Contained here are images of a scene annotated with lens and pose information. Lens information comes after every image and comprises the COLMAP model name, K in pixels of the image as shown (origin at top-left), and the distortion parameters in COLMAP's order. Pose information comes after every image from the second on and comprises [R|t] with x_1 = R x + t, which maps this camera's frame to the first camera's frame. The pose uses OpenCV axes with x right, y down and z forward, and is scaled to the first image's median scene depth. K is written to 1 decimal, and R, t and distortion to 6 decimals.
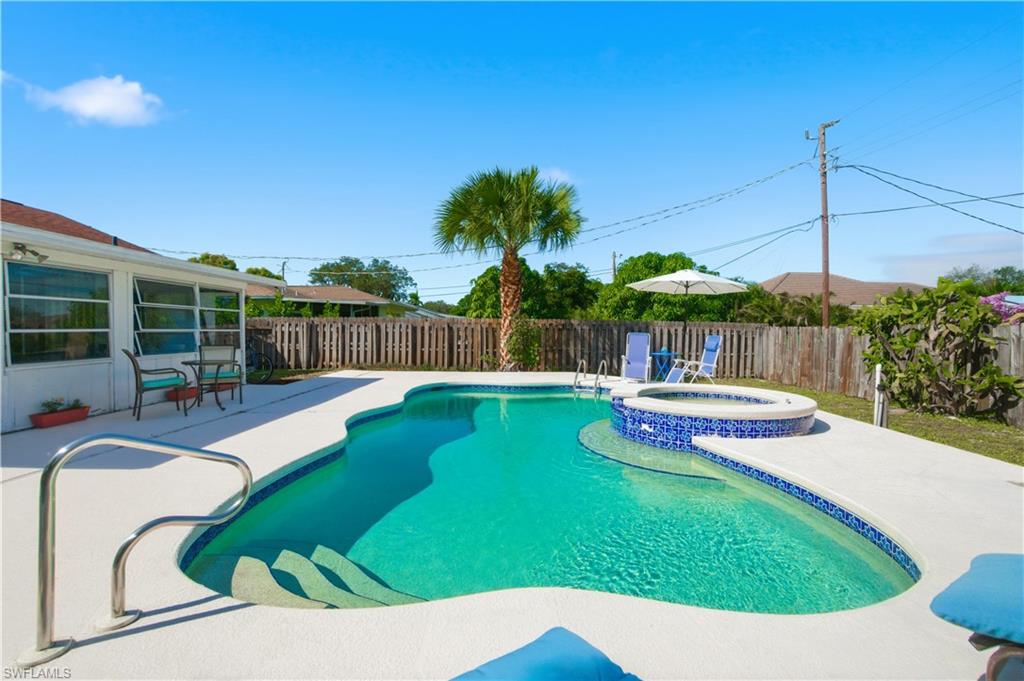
lens RADIAL K [[458.8, 0, 508.8], [0, 458.8, 337.0], [0, 0, 1]] dist [-0.083083, 0.038458]
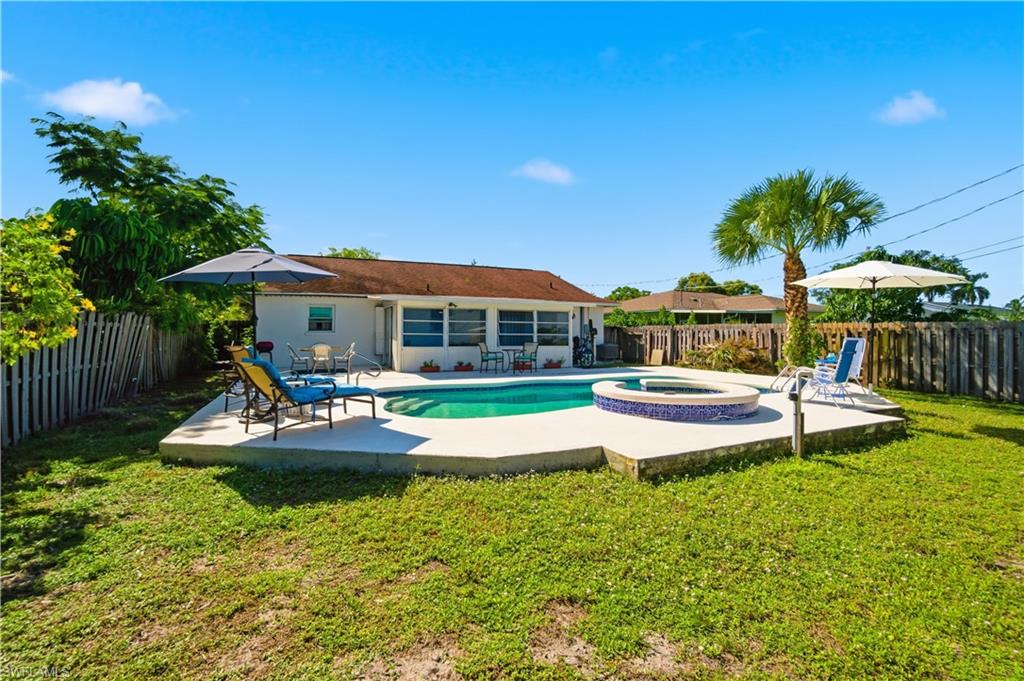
lens RADIAL K [[458.8, 0, 508.8], [0, 458.8, 337.0], [0, 0, 1]] dist [-0.083083, 0.038458]
pose [[0.396451, 0.004738, -0.918044, 0.560476], [-0.020971, 0.999773, -0.003896, 0.004619], [0.917816, 0.020797, 0.396460, 0.058260]]
